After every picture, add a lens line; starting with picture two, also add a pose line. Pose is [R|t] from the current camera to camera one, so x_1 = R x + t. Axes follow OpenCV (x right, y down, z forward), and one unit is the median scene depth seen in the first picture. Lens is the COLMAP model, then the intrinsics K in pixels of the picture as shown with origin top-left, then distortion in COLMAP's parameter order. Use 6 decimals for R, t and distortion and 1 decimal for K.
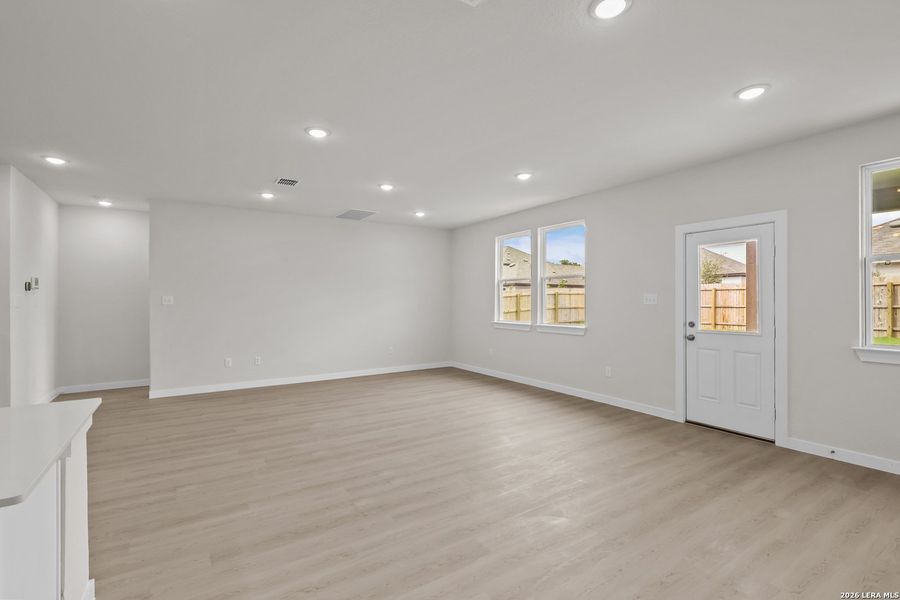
lens RADIAL K [[417.7, 0, 450.0], [0, 417.7, 300.0], [0, 0, 1]] dist [-0.002350, 0.000080]
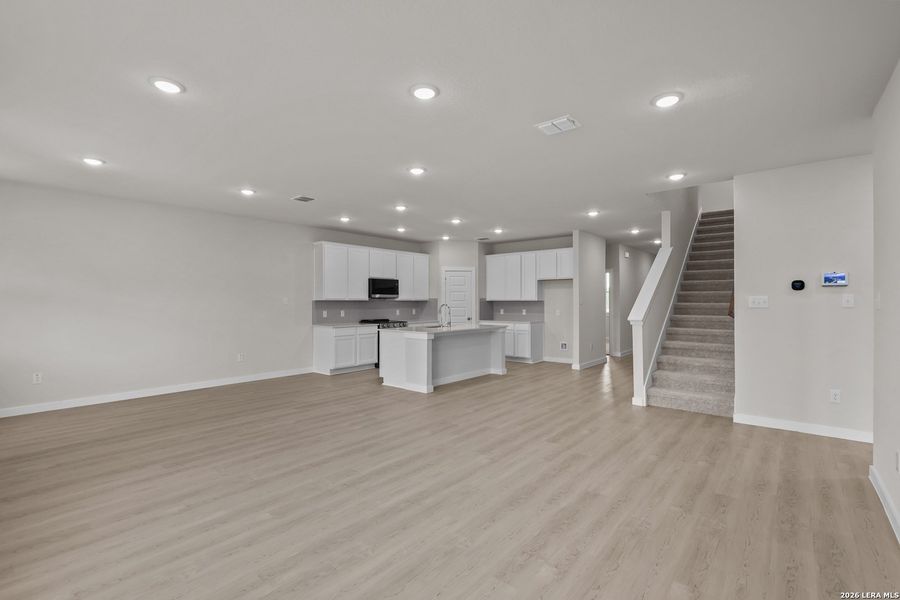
lens RADIAL K [[417.7, 0, 450.0], [0, 417.7, 300.0], [0, 0, 1]] dist [-0.002350, 0.000080]
pose [[-0.955360, 0.002768, -0.295431, -0.027989], [0.004720, 0.999971, -0.005897, 0.002110], [0.295407, -0.007028, -0.955346, 1.773210]]
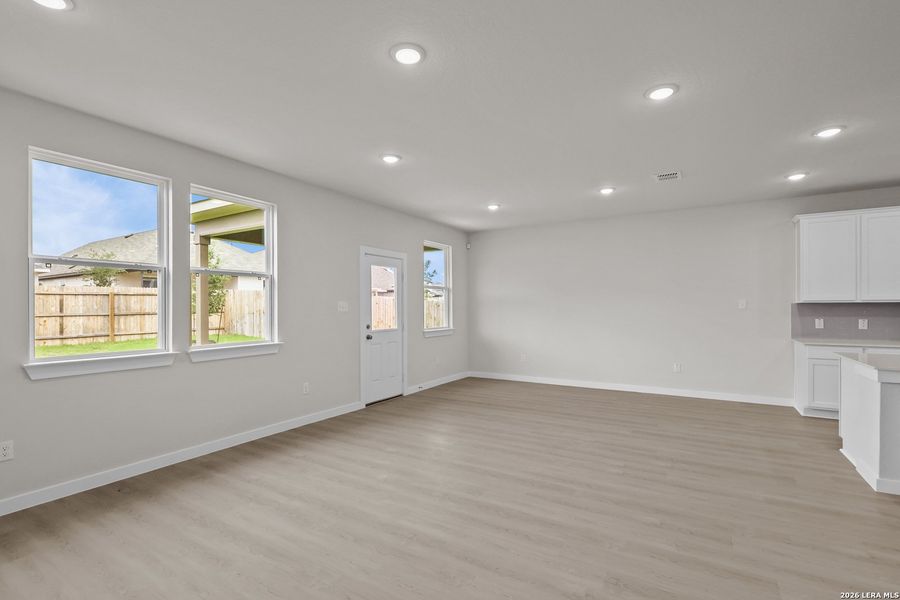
lens RADIAL K [[420.5, 0, 448.8], [0, 420.5, 305.8], [0, 0, 1]] dist [0.000819, 0.000181]
pose [[-0.435046, 0.006649, 0.900384, -0.678036], [0.002410, 0.999978, -0.006220, 0.003661], [-0.900405, -0.000536, -0.435053, 1.349502]]
